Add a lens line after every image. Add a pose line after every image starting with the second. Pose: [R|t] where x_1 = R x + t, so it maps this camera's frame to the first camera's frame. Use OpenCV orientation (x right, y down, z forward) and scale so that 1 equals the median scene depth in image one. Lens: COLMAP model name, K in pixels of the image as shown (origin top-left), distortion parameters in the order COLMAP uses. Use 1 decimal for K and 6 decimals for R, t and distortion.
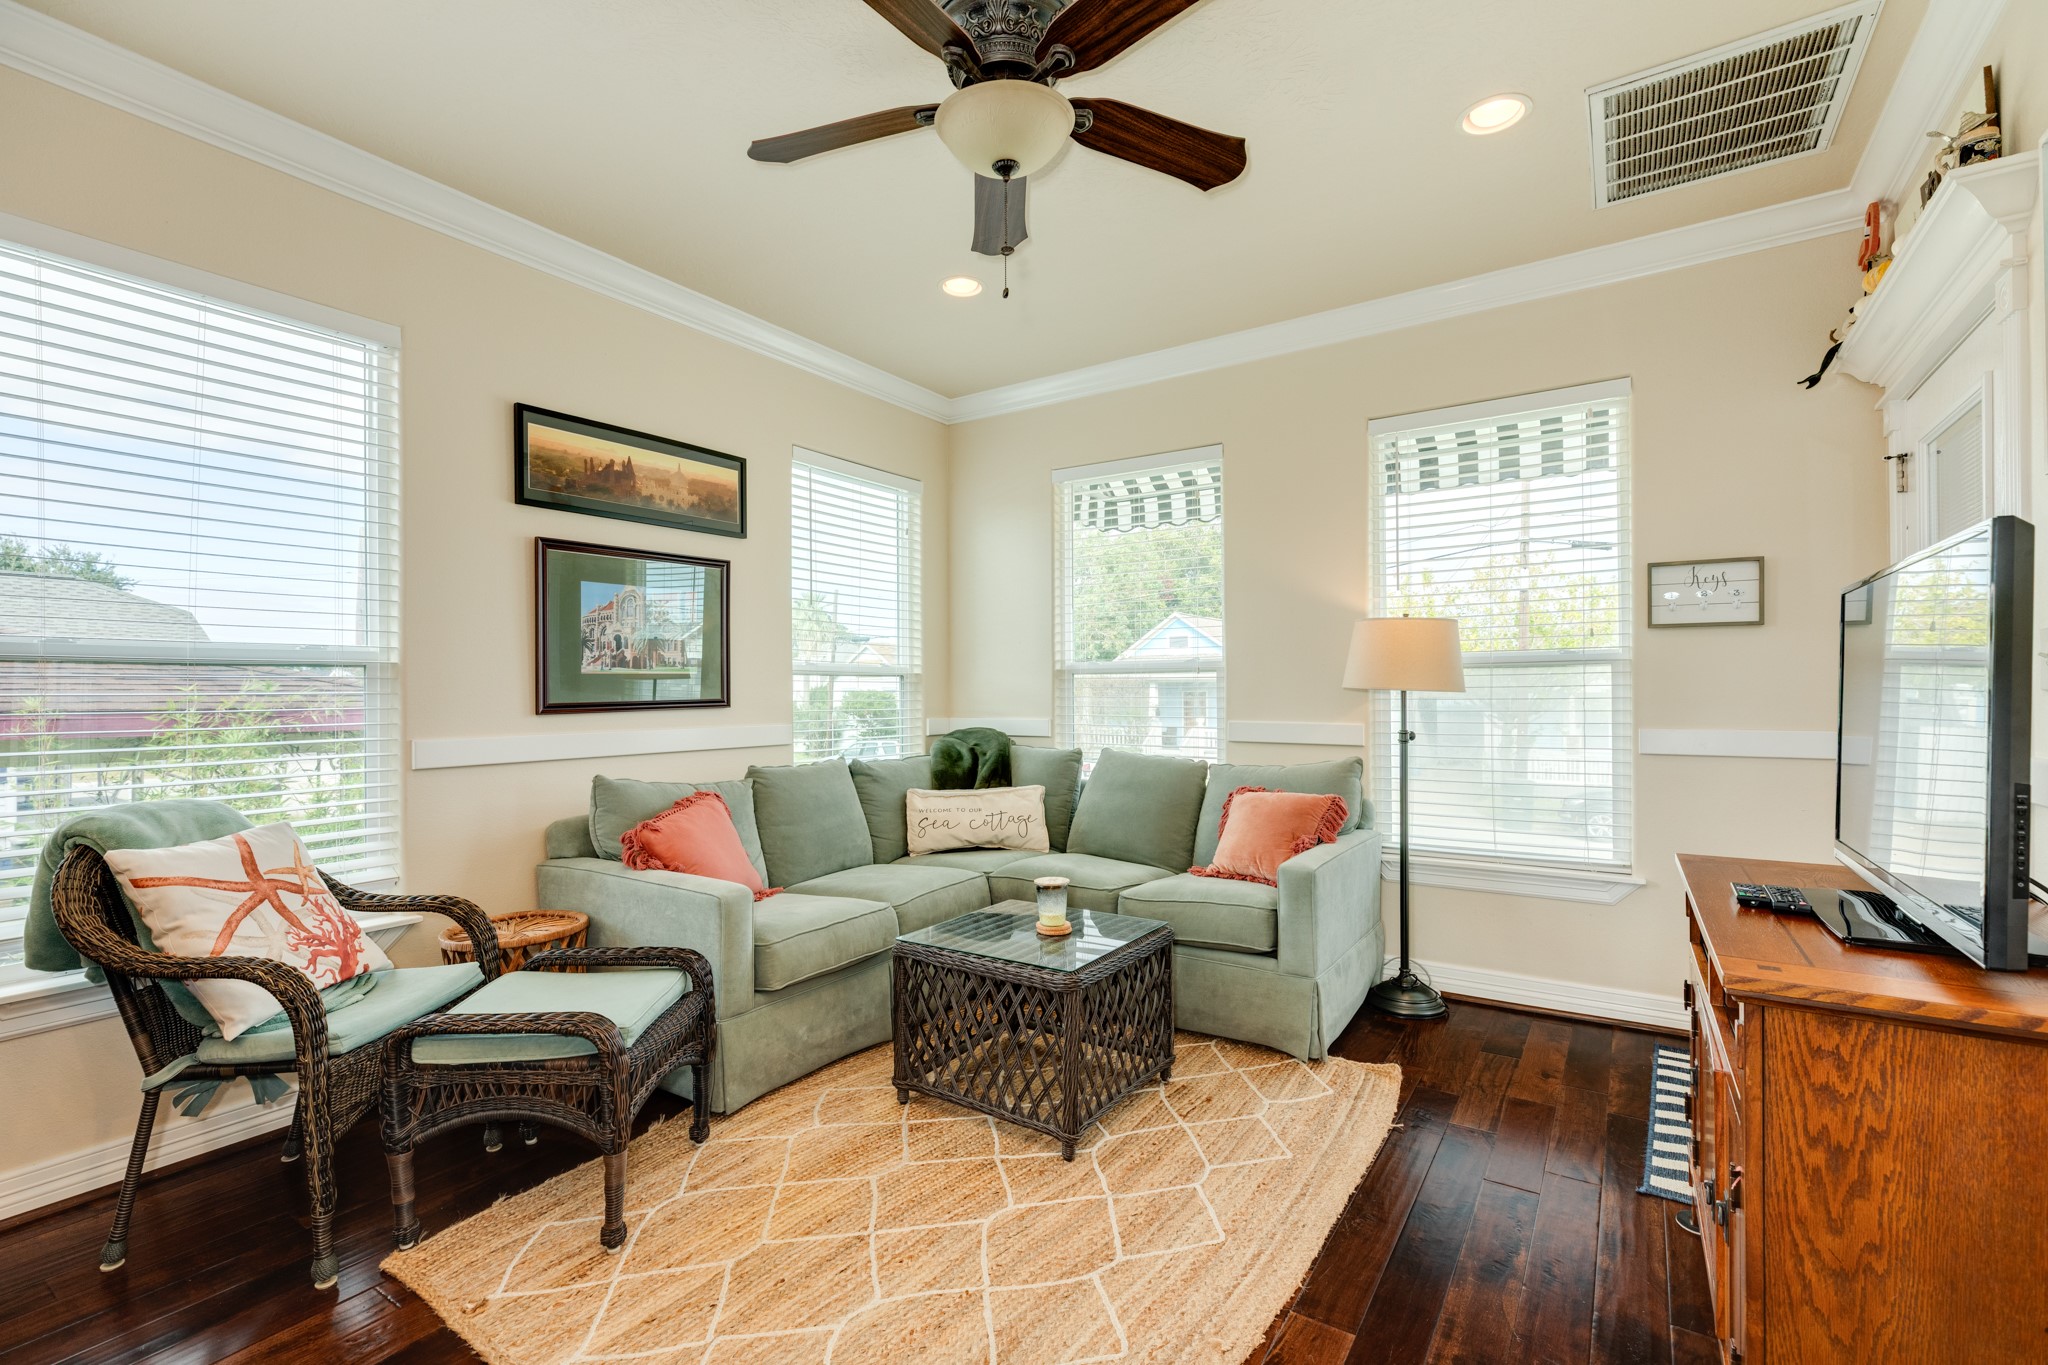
lens RADIAL K [[911.4, 0, 1021.3], [0, 911.4, 687.6], [0, 0, 1]] dist [0.003352, 0.000058]
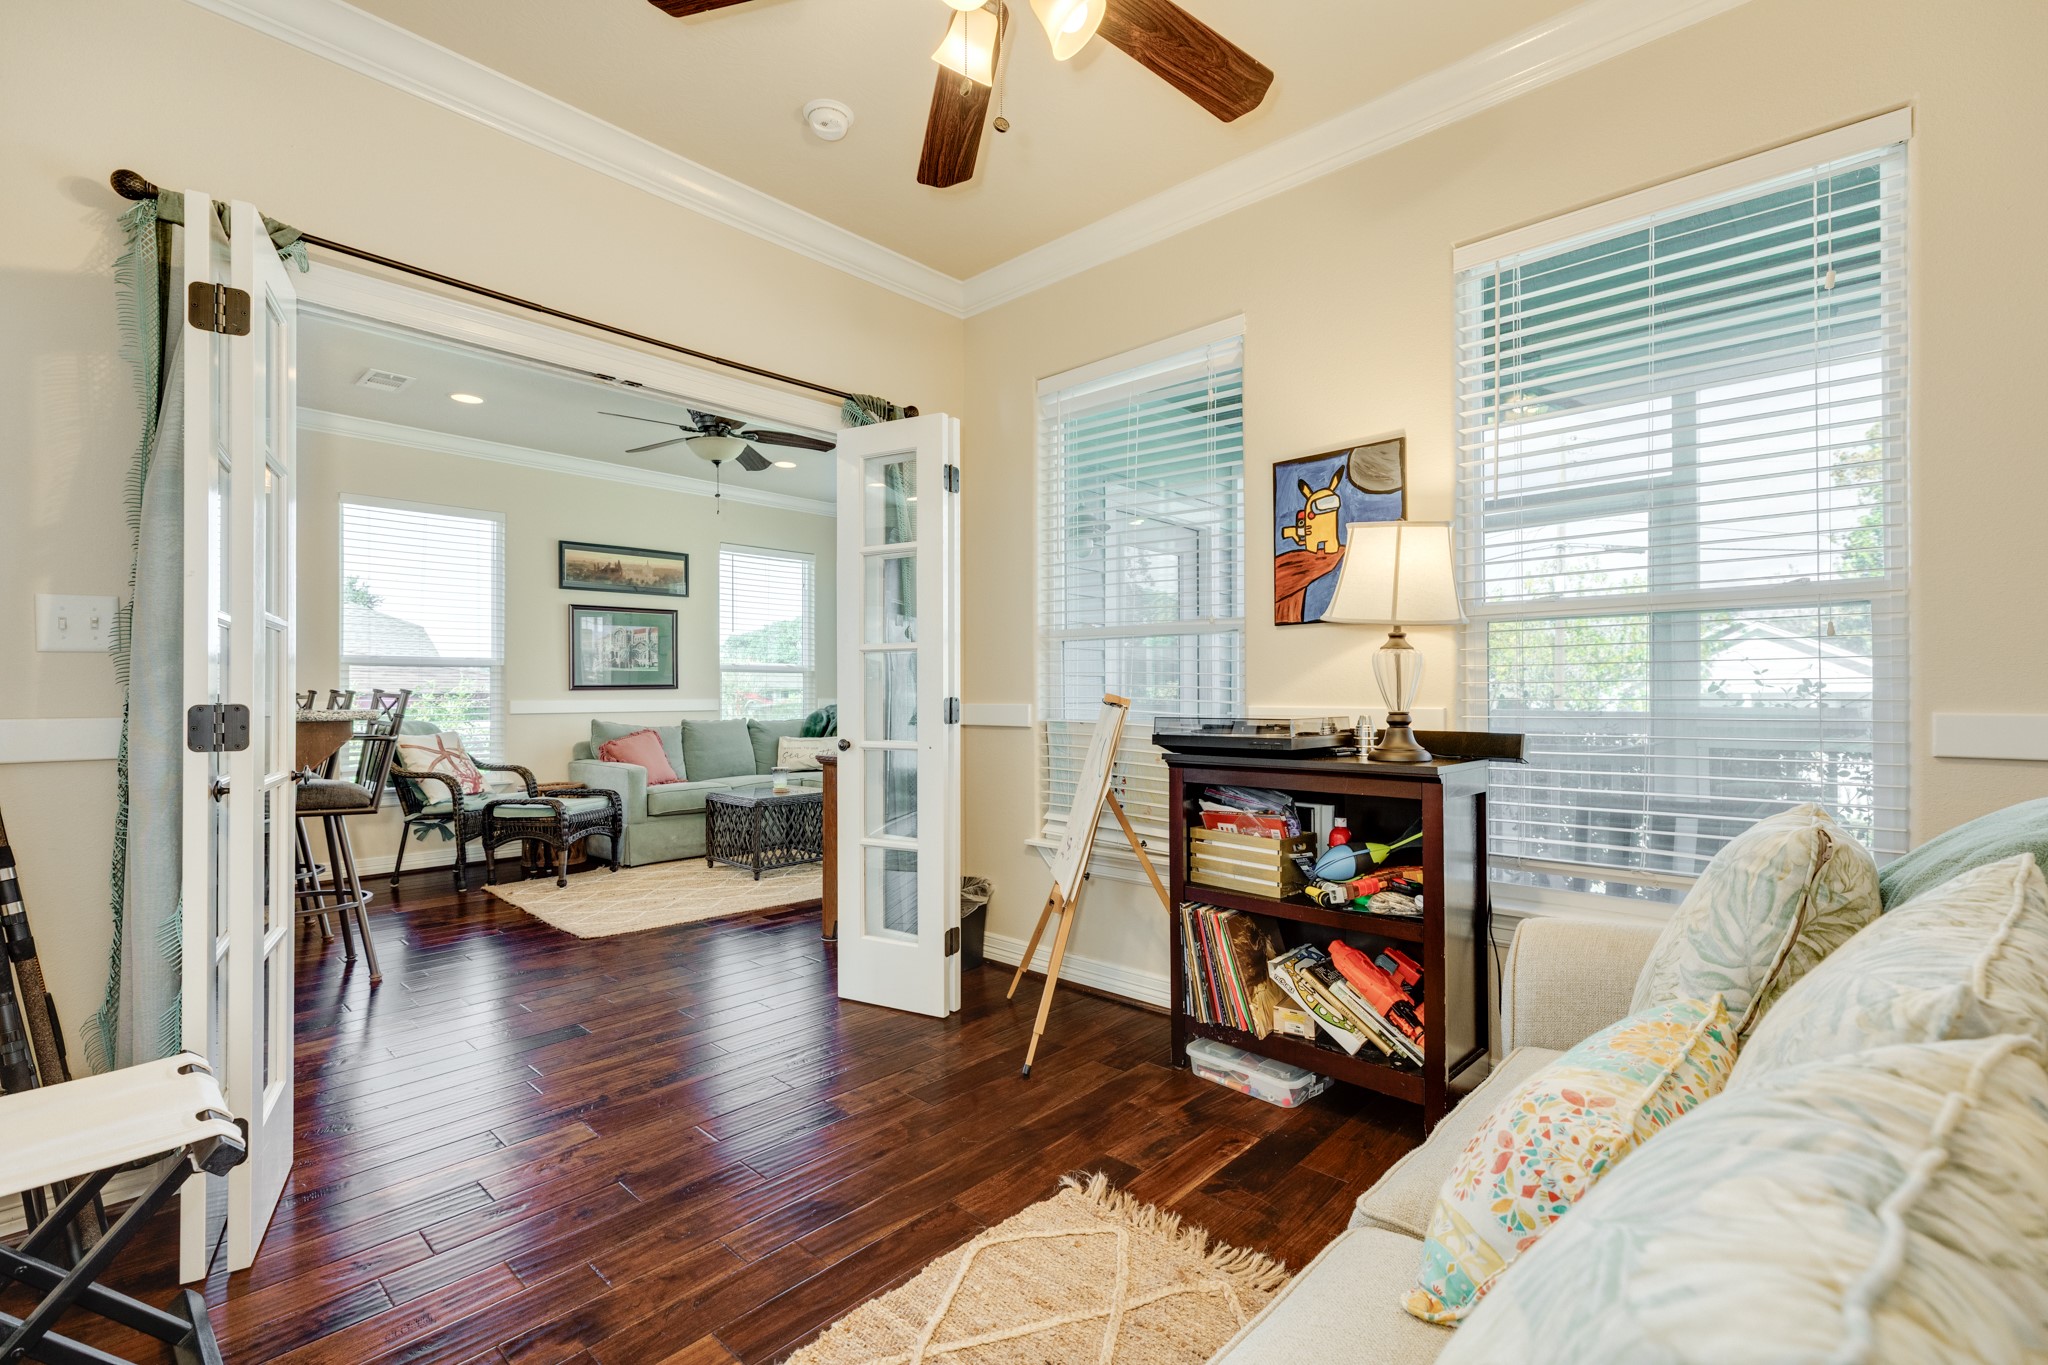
lens RADIAL K [[911.4, 0, 1021.3], [0, 911.4, 687.6], [0, 0, 1]] dist [0.003352, 0.000058]
pose [[0.987518, 0.001590, -0.157499, 0.751433], [-0.001897, 0.999997, -0.001795, 0.023447], [0.157496, 0.002071, 0.987517, -0.818166]]
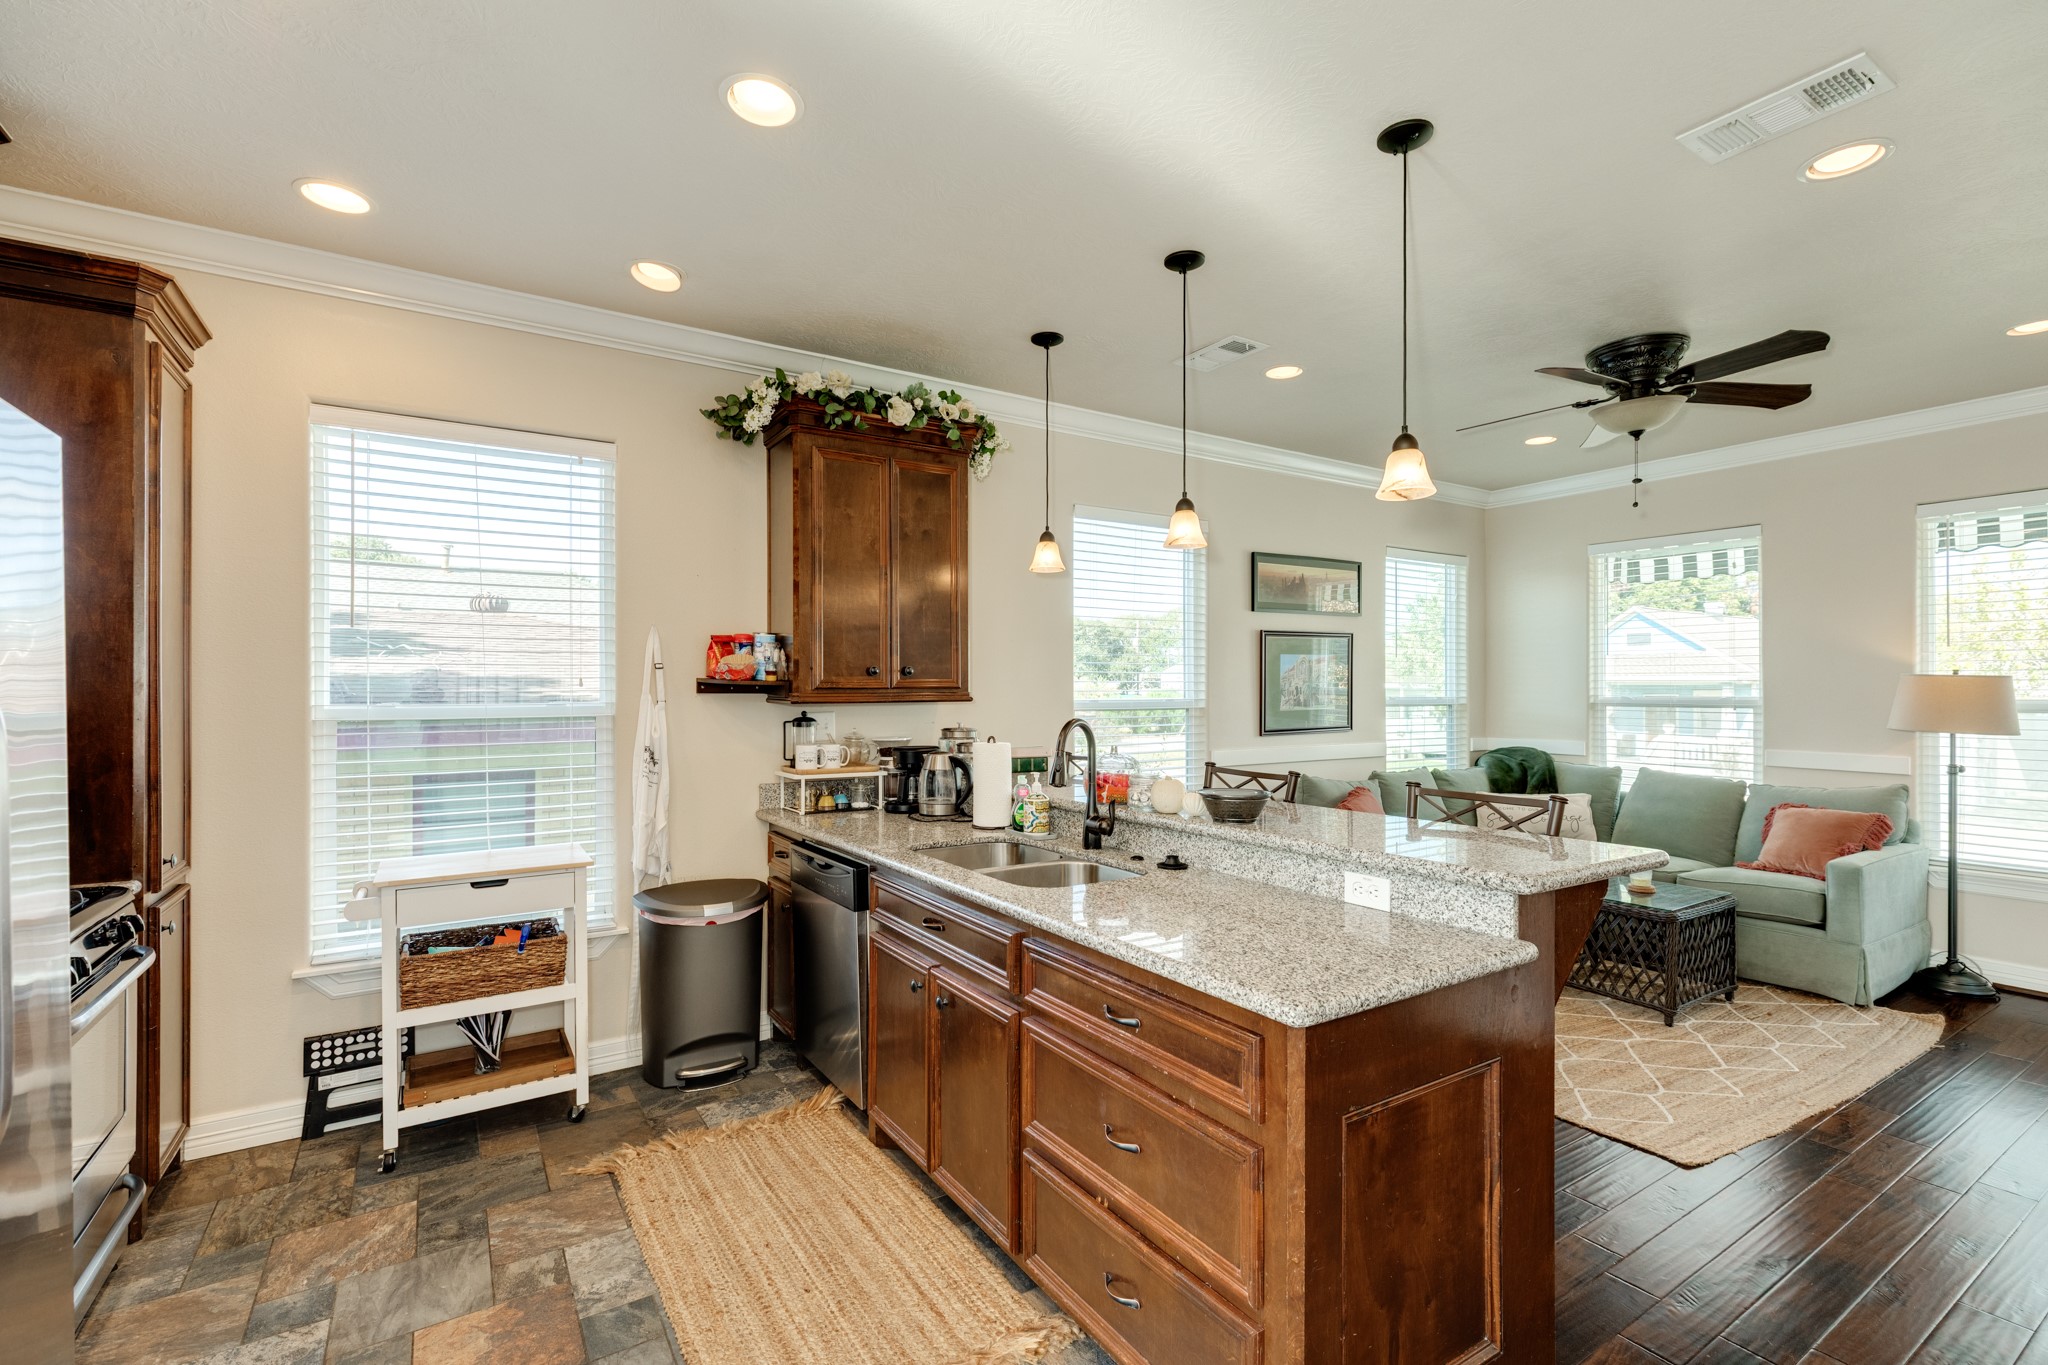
lens RADIAL K [[911.4, 0, 1021.3], [0, 911.4, 687.6], [0, 0, 1]] dist [0.003352, 0.000058]
pose [[0.915806, 0.004349, -0.401597, -0.246378], [-0.002756, 0.999986, 0.004545, -0.061534], [0.401611, -0.003055, 0.915805, -0.661209]]
